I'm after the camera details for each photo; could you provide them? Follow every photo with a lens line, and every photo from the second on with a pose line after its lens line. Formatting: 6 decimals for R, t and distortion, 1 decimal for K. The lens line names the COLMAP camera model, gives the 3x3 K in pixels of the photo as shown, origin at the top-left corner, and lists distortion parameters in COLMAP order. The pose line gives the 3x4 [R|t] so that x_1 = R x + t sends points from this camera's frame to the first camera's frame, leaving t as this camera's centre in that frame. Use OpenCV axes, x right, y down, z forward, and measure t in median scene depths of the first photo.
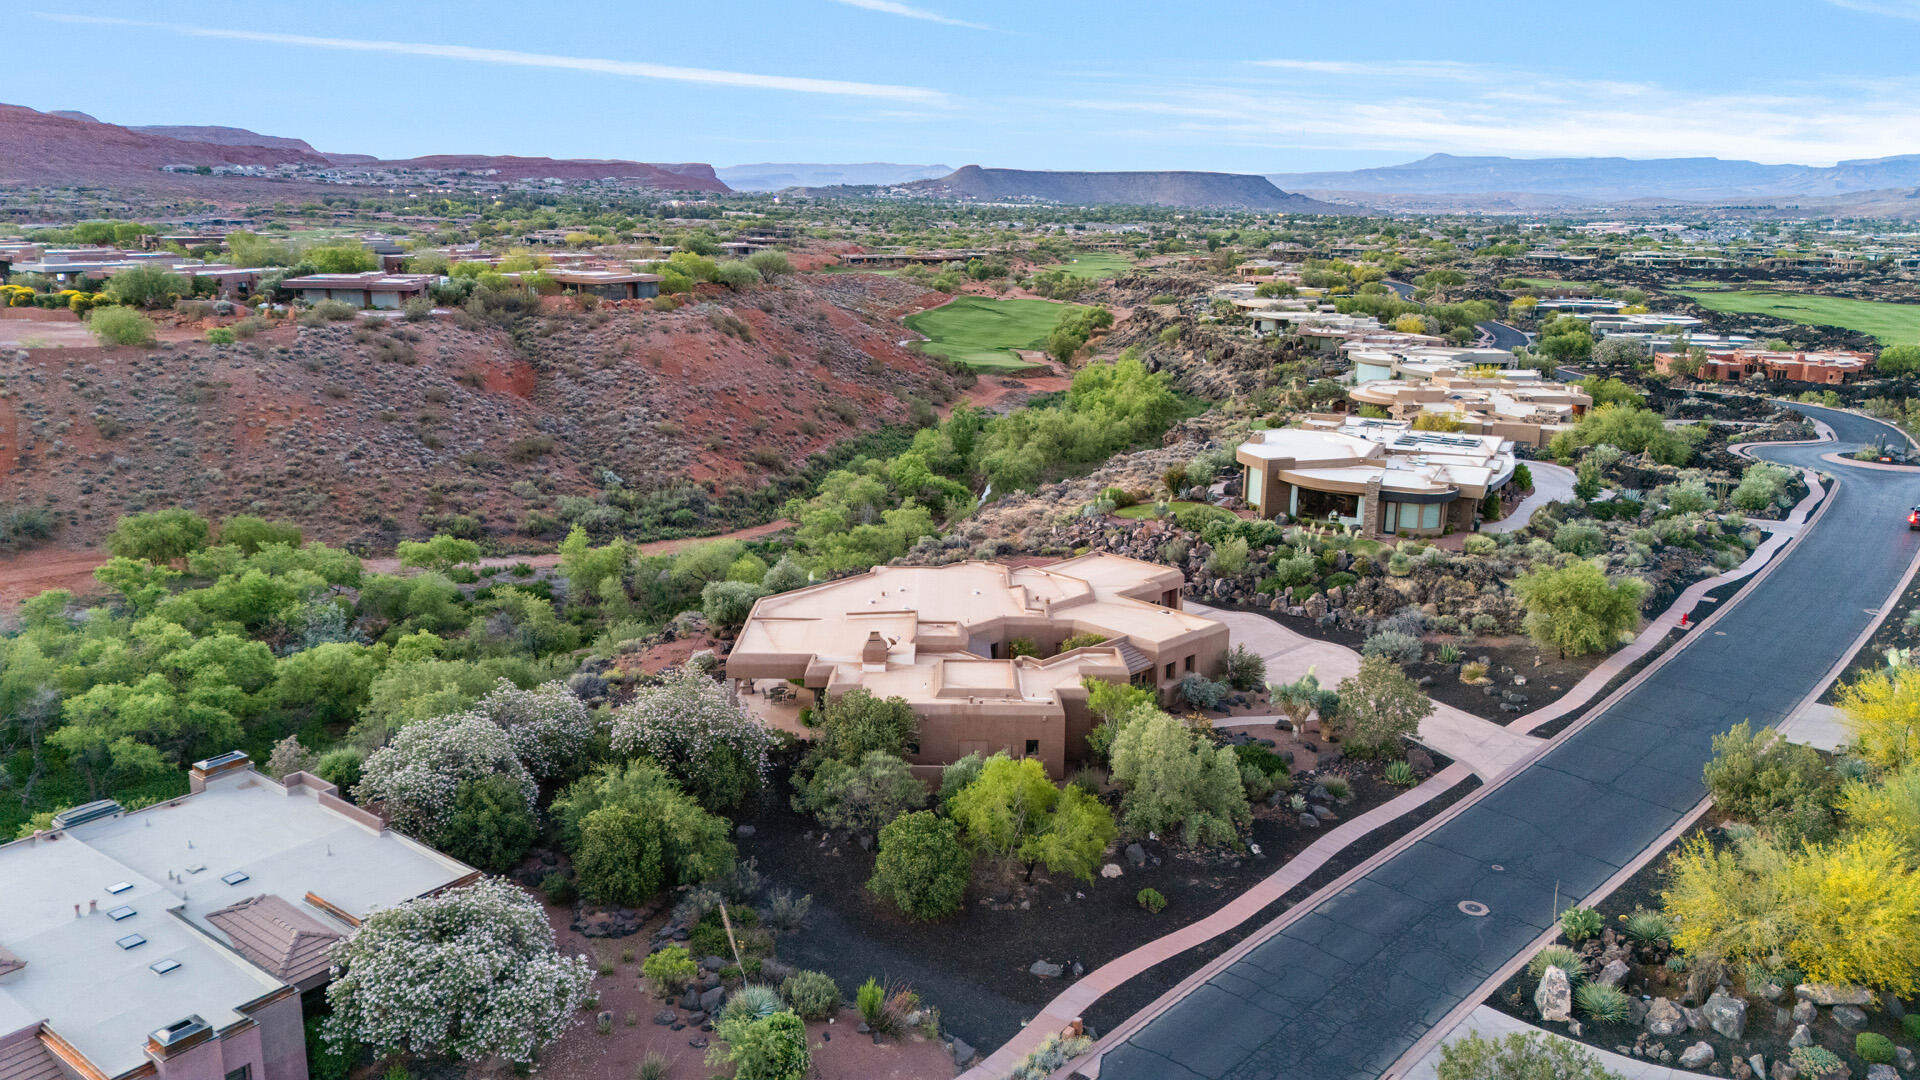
lens RADIAL K [[1399.8, 0, 960.0], [0, 1399.8, 540.0], [0, 0, 1]] dist [0.070973, -0.069858]
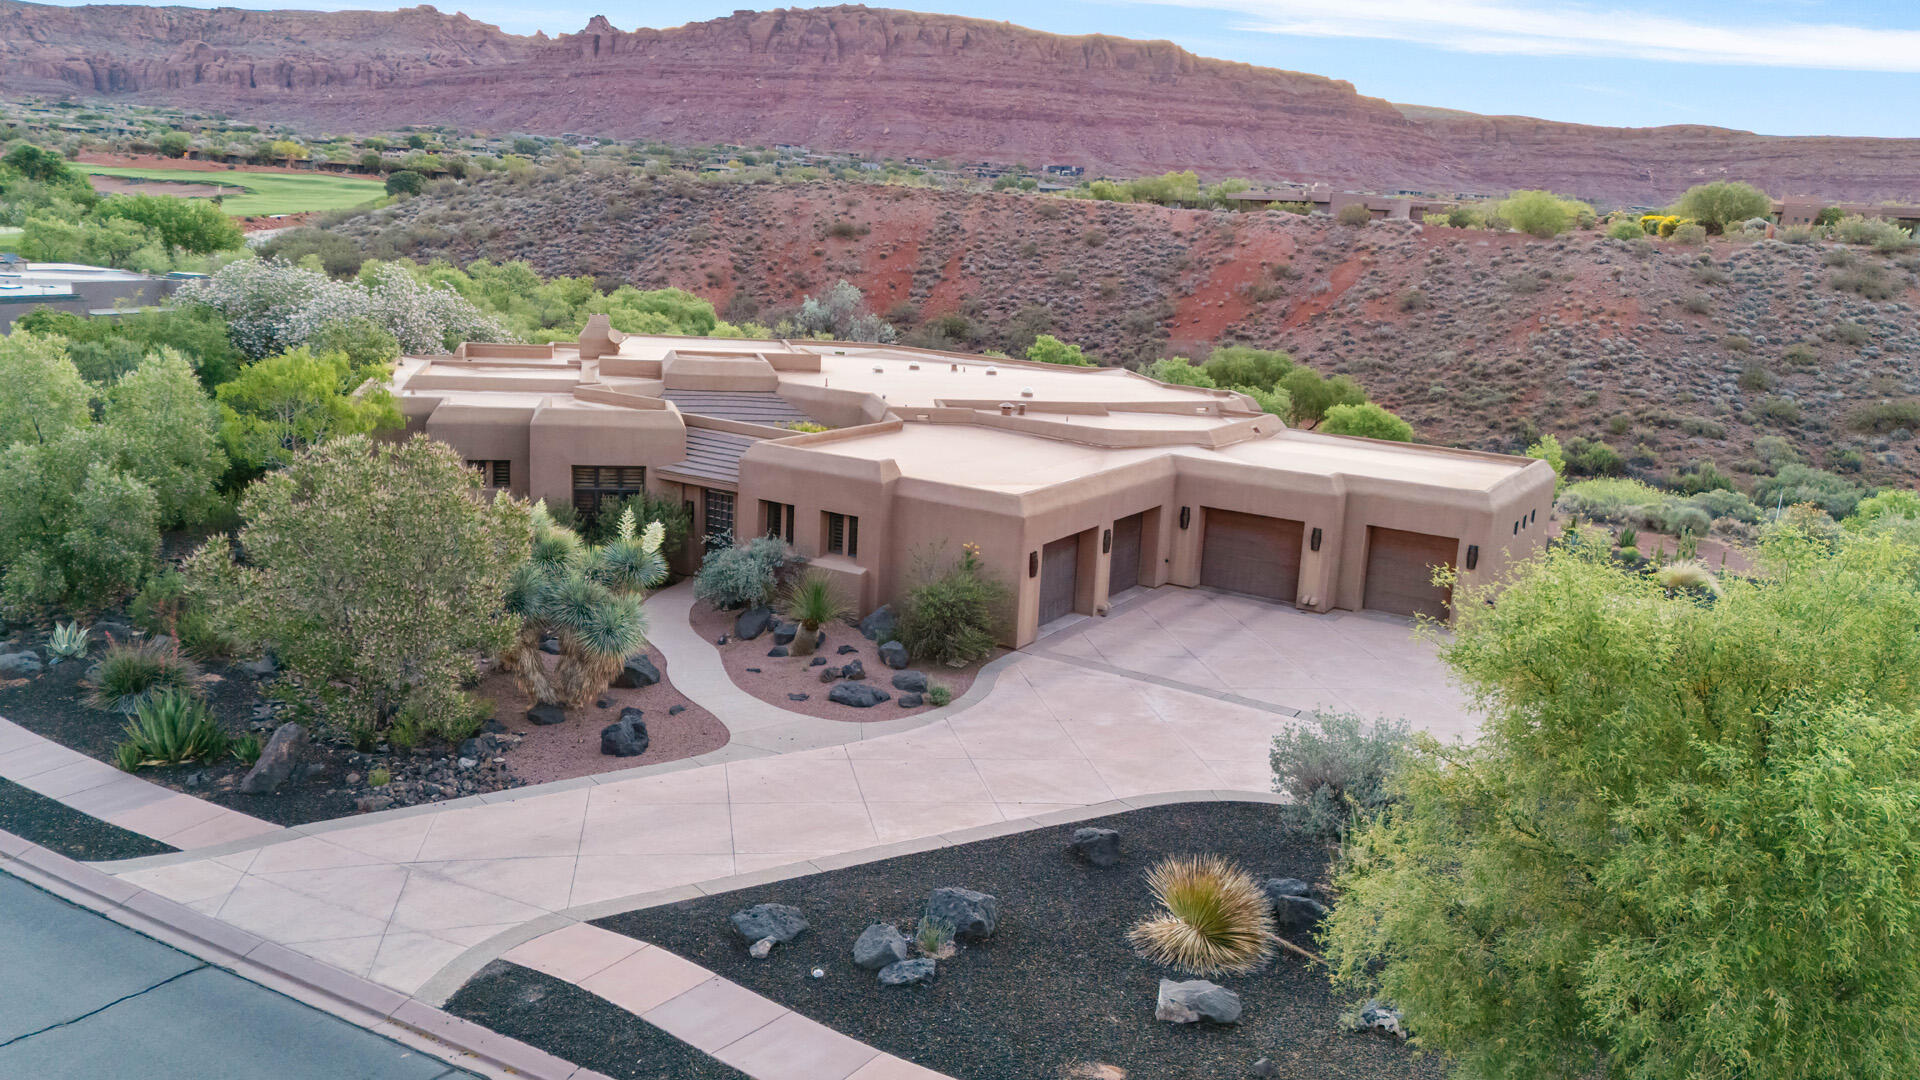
lens RADIAL K [[1500.1, 0, 954.9], [0, 1500.1, 547.2], [0, 0, 1]] dist [0.096841, -0.106200]
pose [[0.218036, 0.216097, -0.951715, 0.424402], [-0.283894, 0.947050, 0.149998, 0.012919], [0.933737, 0.237481, 0.267840, 0.666507]]
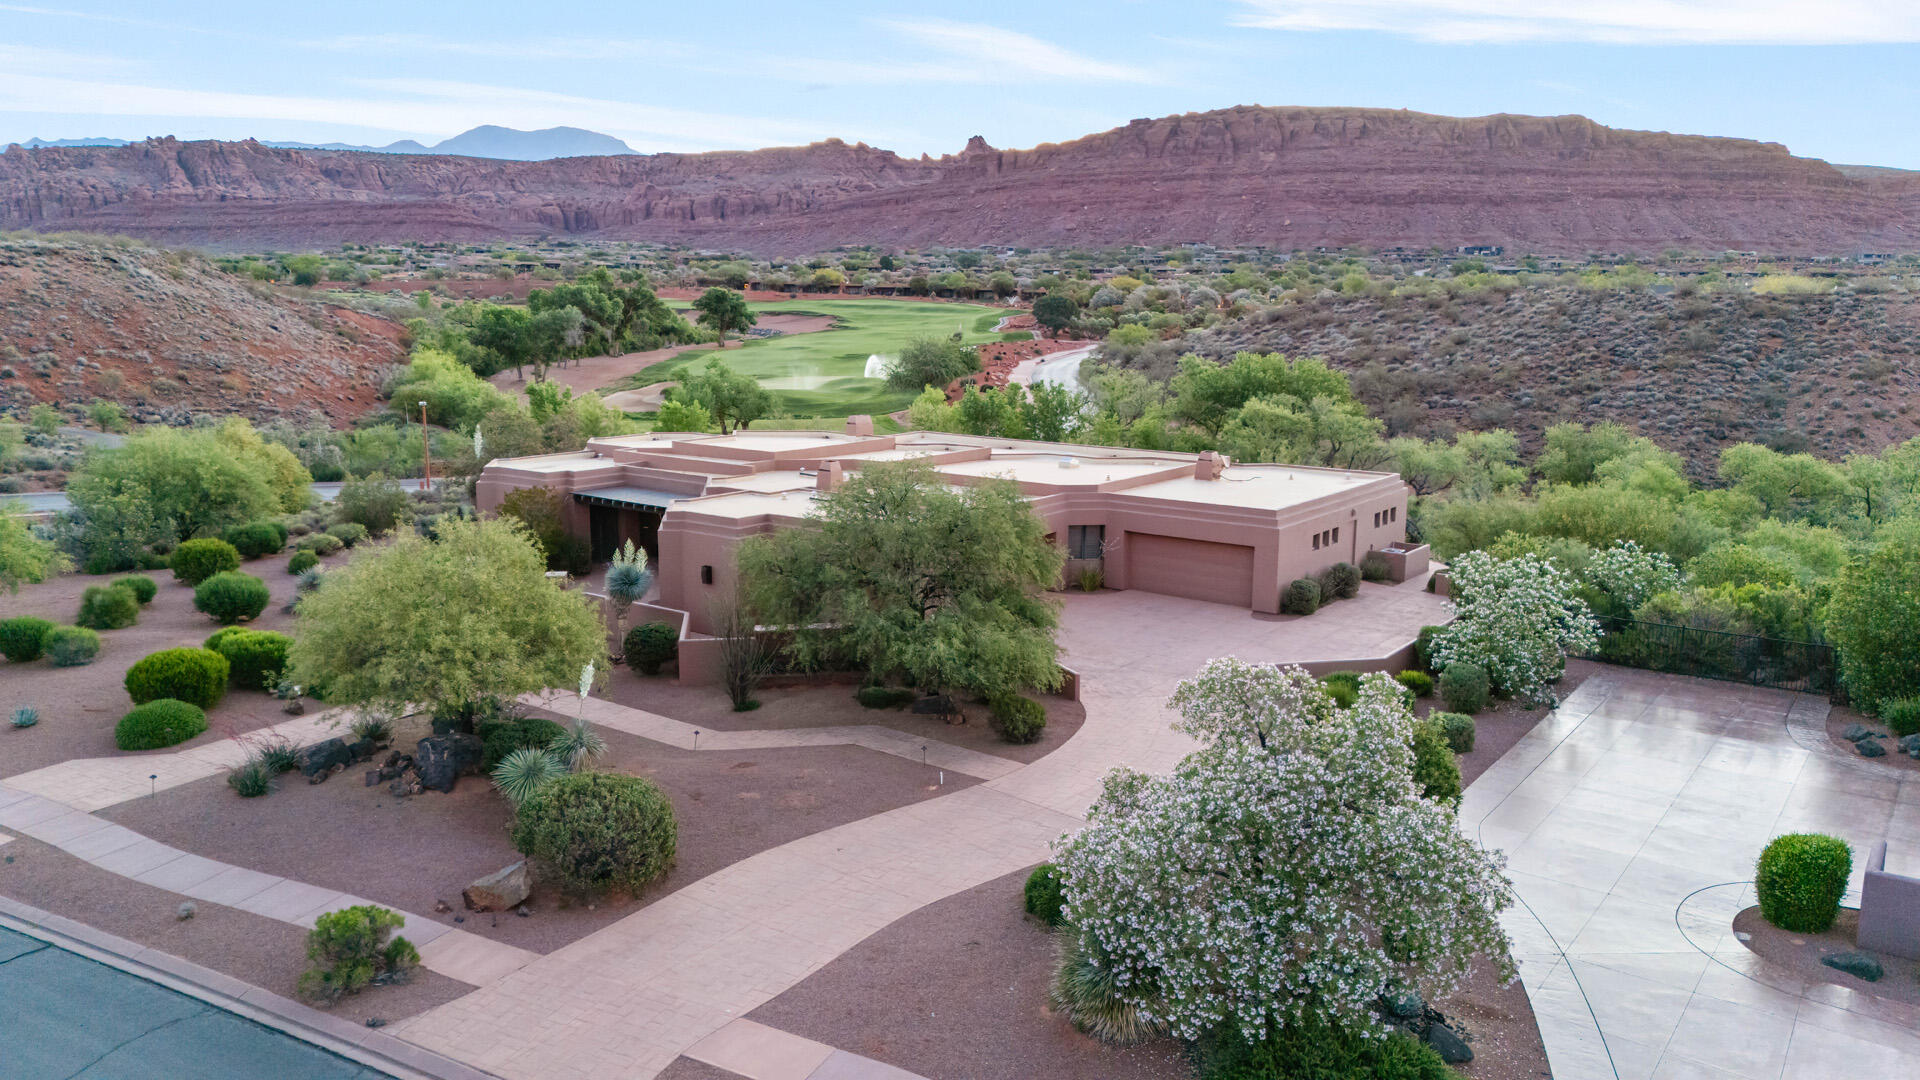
lens RADIAL K [[1400.1, 0, 956.7], [0, 1400.1, 539.0], [0, 0, 1]] dist [0.079837, -0.069516]
pose [[0.015327, 0.165608, -0.986072, -0.112585], [-0.249505, 0.955625, 0.156617, 0.146859], [0.968252, 0.243629, 0.055966, 0.045036]]
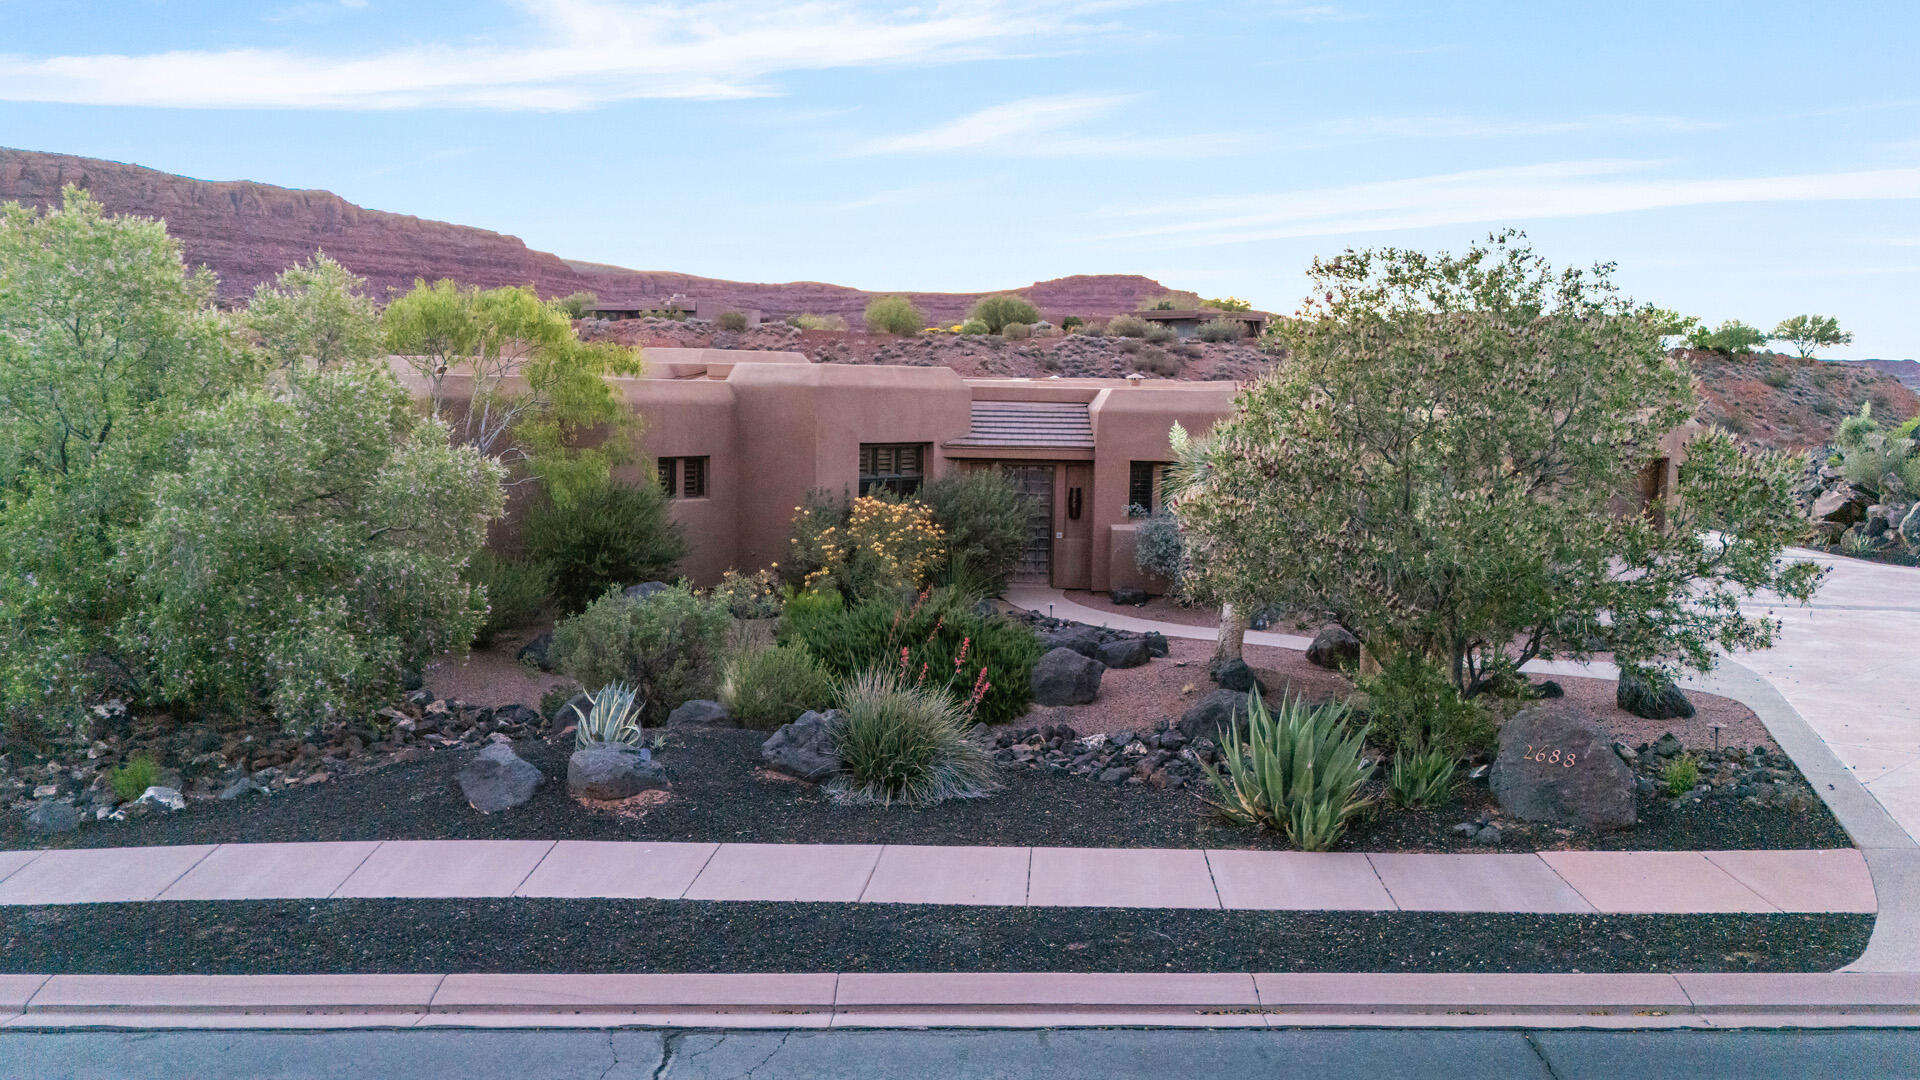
lens RADIAL K [[1430.3, 0, 959.2], [0, 1430.3, 536.0], [0, 0, 1]] dist [0.077204, -0.069113]
pose [[0.696492, 0.077359, -0.713383, 0.253778], [-0.184421, 0.980075, -0.073775, 0.098941], [0.693461, 0.182946, 0.696880, 0.528779]]
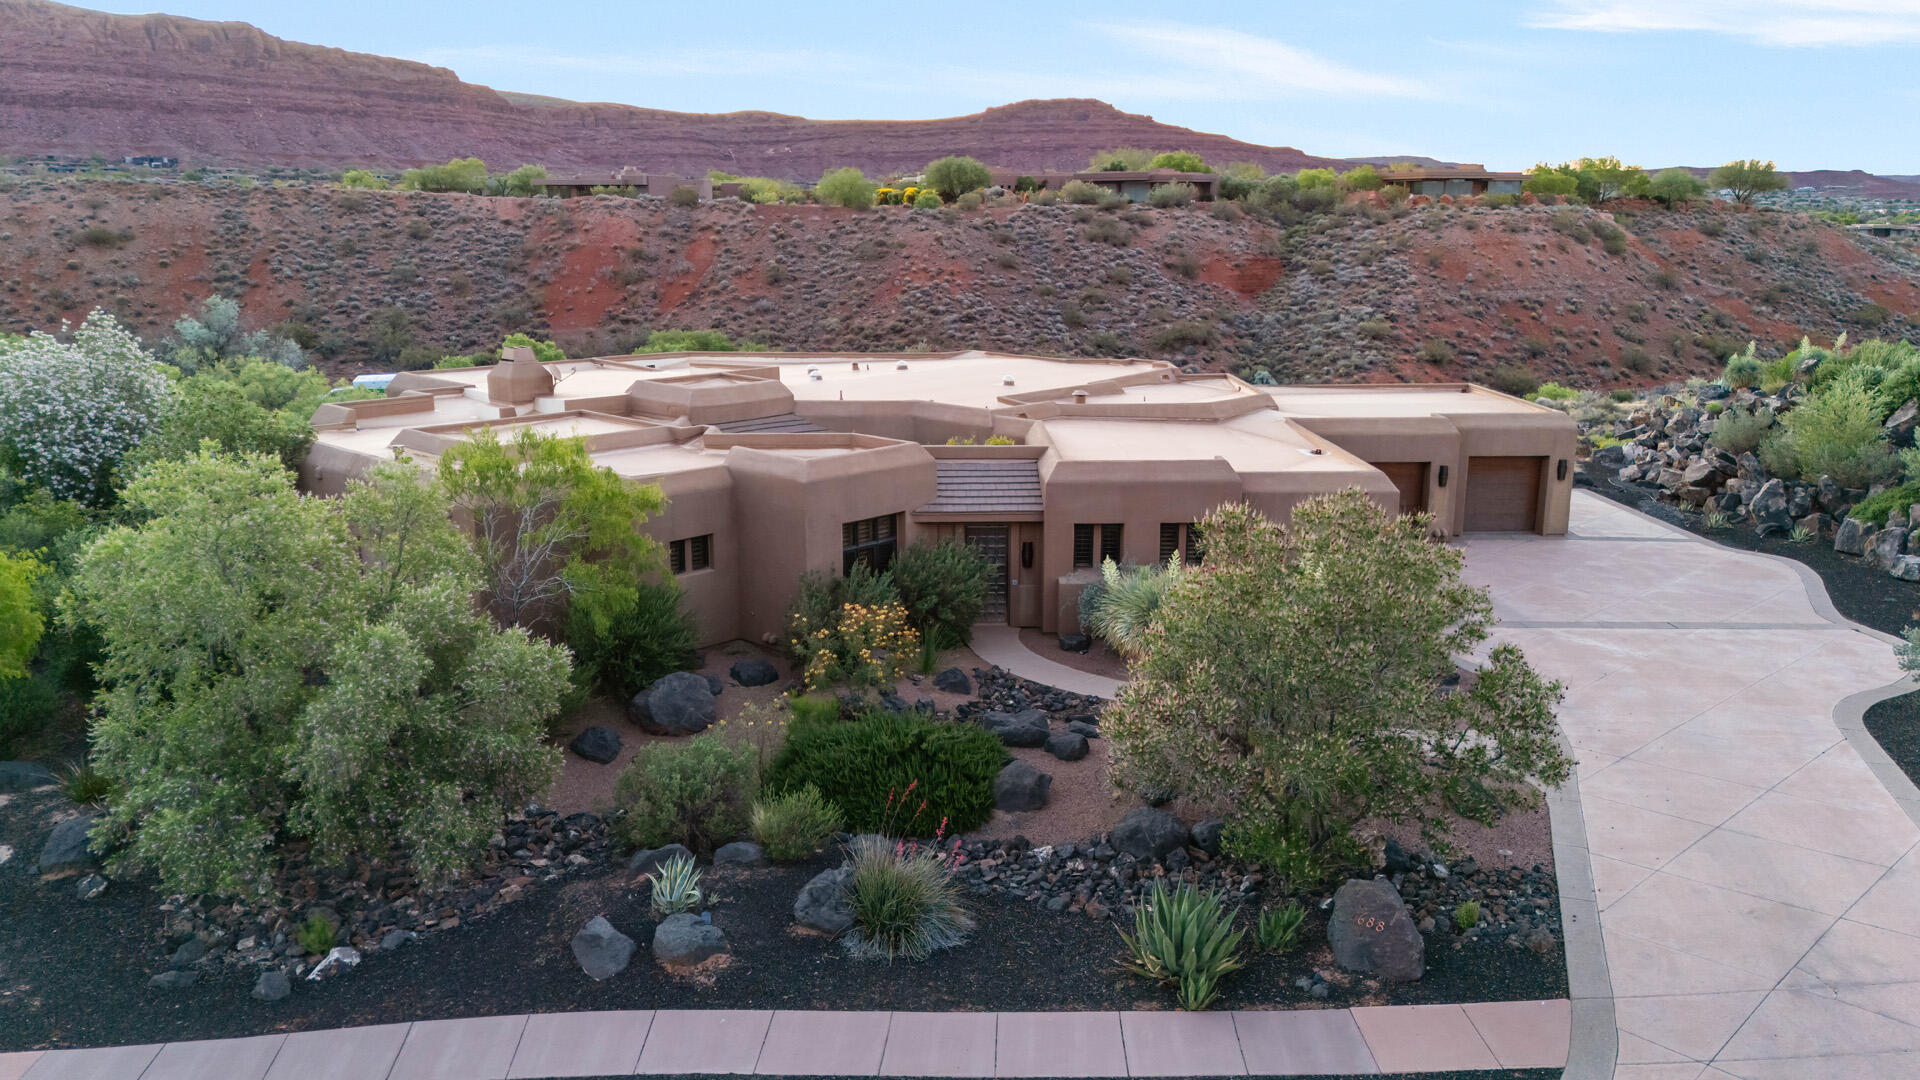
lens RADIAL K [[1423.1, 0, 960.0], [0, 1423.1, 540.0], [0, 0, 1]] dist [0.073180, -0.066566]
pose [[0.719563, 0.144621, -0.679201, 0.274553], [-0.160504, 0.986226, 0.039953, 0.059553], [0.675624, 0.080266, 0.732864, 0.495387]]
